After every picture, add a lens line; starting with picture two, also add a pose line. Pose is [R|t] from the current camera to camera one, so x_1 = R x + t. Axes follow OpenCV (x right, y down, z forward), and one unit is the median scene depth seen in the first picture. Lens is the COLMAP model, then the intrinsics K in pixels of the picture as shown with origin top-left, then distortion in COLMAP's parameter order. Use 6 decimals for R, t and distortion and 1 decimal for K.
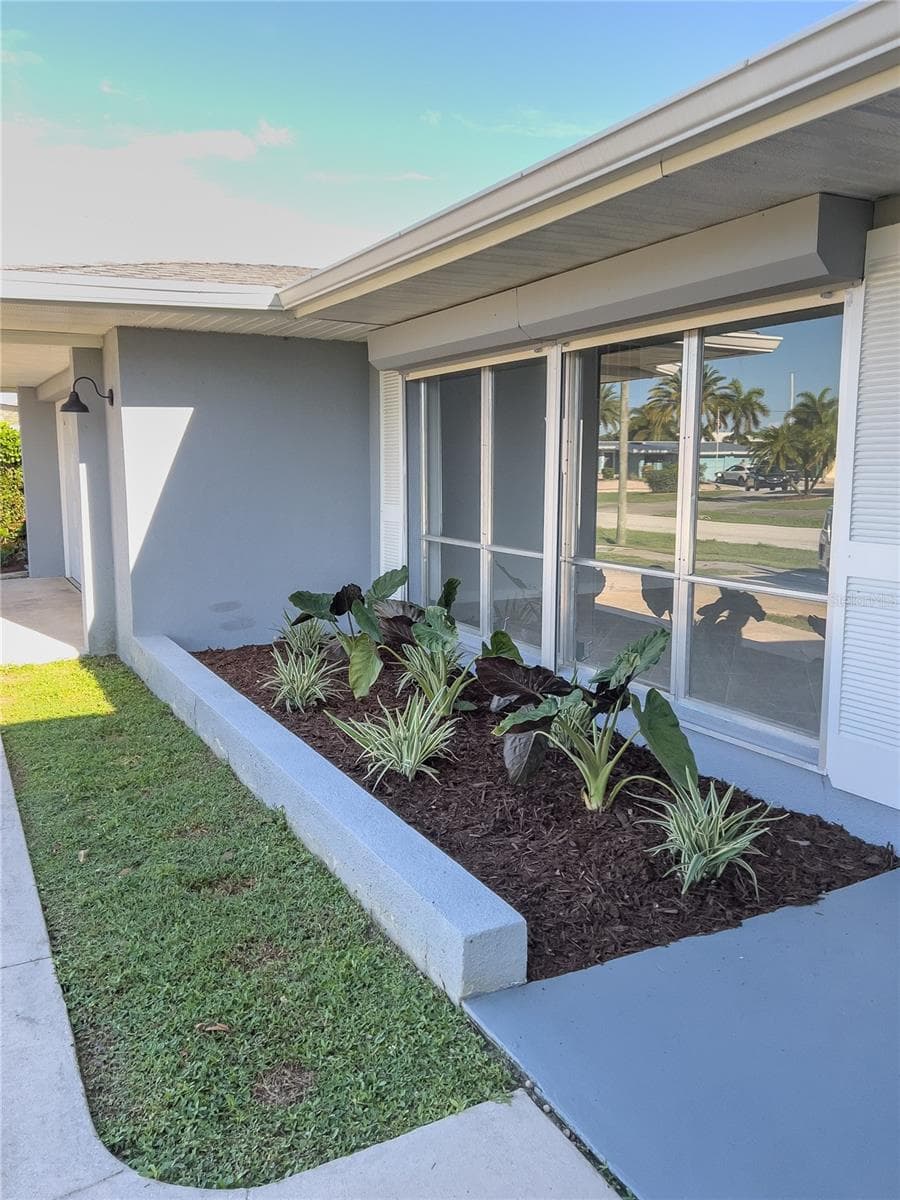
lens RADIAL K [[970.0, 0, 450.0], [0, 970.0, 600.0], [0, 0, 1]] dist [0.101611, -0.230127]
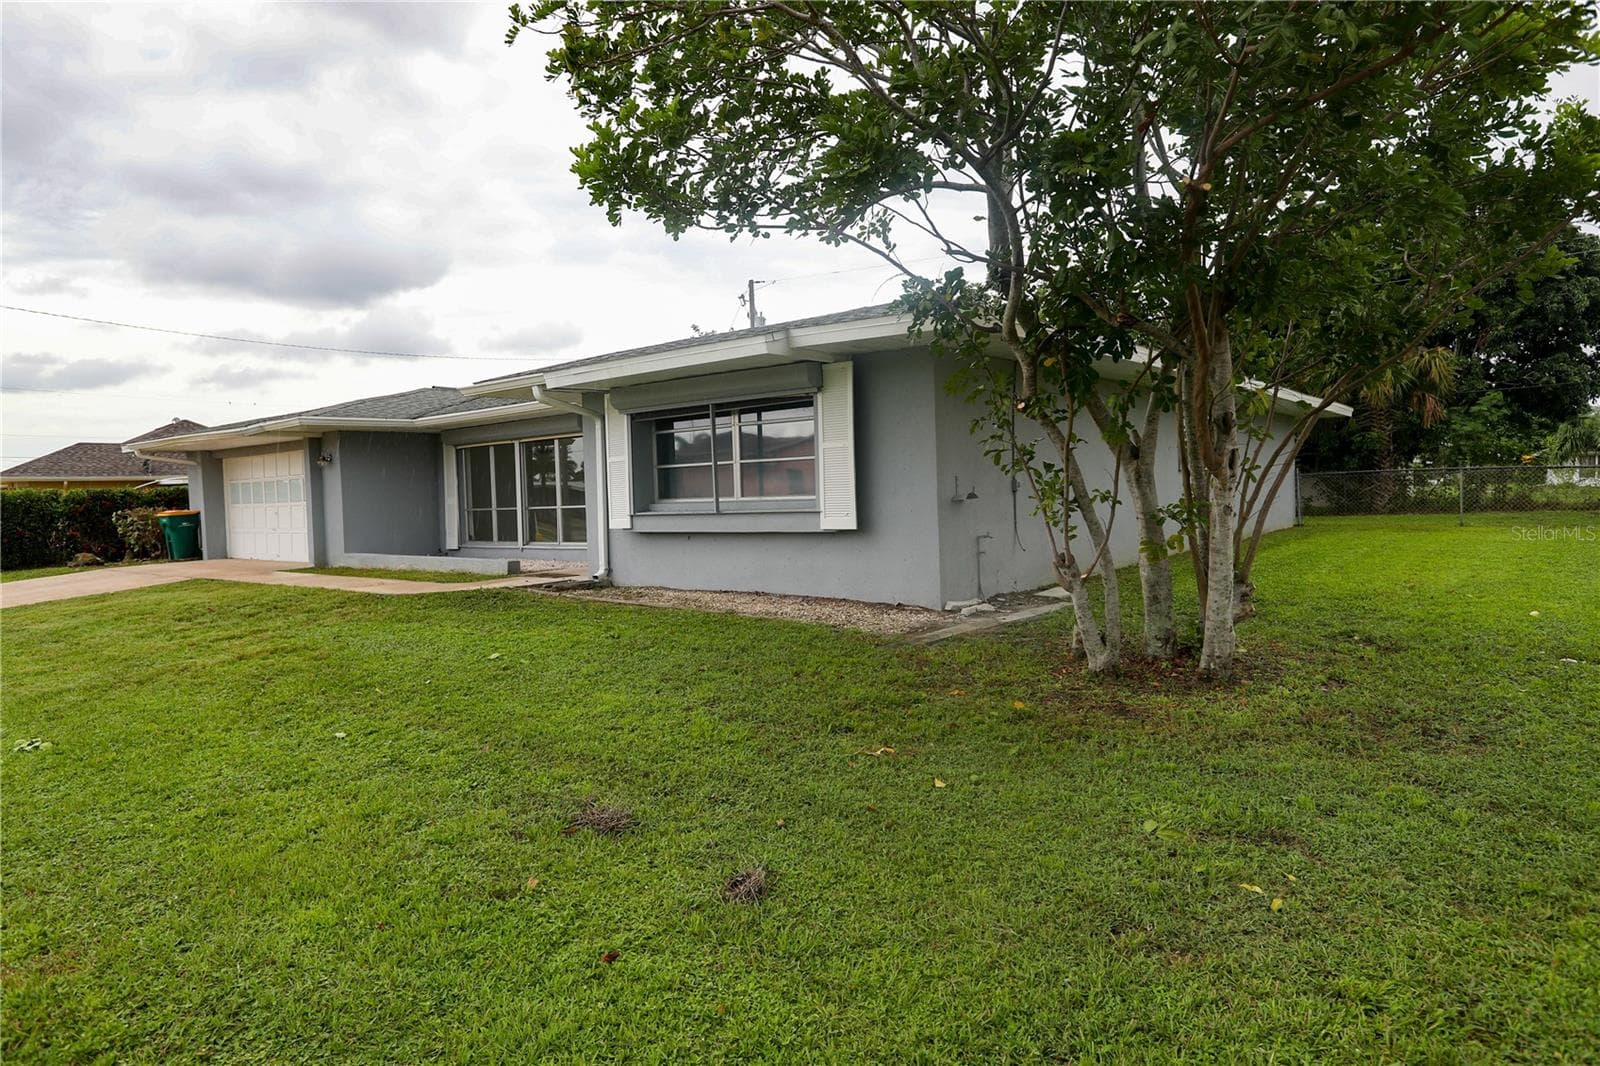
lens RADIAL K [[983.5, 0, 800.0], [0, 983.5, 533.0], [0, 0, 1]] dist [-0.047719, 0.048631]
pose [[0.920553, -0.042597, 0.388288, -0.340737], [0.084247, 0.992292, -0.090874, 0.467678], [-0.381425, 0.116367, 0.917046, -2.587634]]
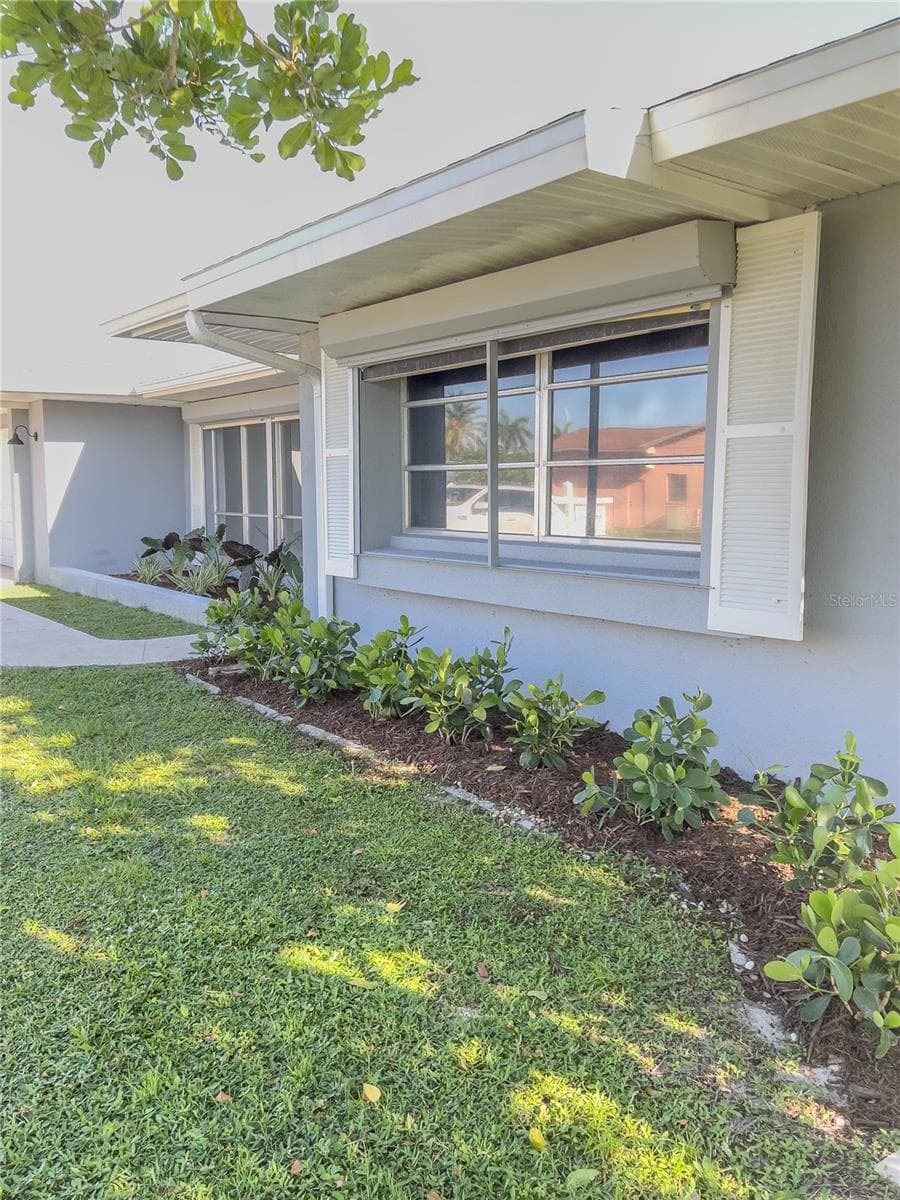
lens RADIAL K [[989.6, 0, 453.7], [0, 989.6, 600.7], [0, 0, 1]] dist [0.064673, -0.109416]
pose [[0.985011, -0.017254, 0.171627, 0.148523], [0.021909, 0.999441, -0.025267, 0.254930], [-0.171095, 0.028648, 0.984838, -1.495996]]
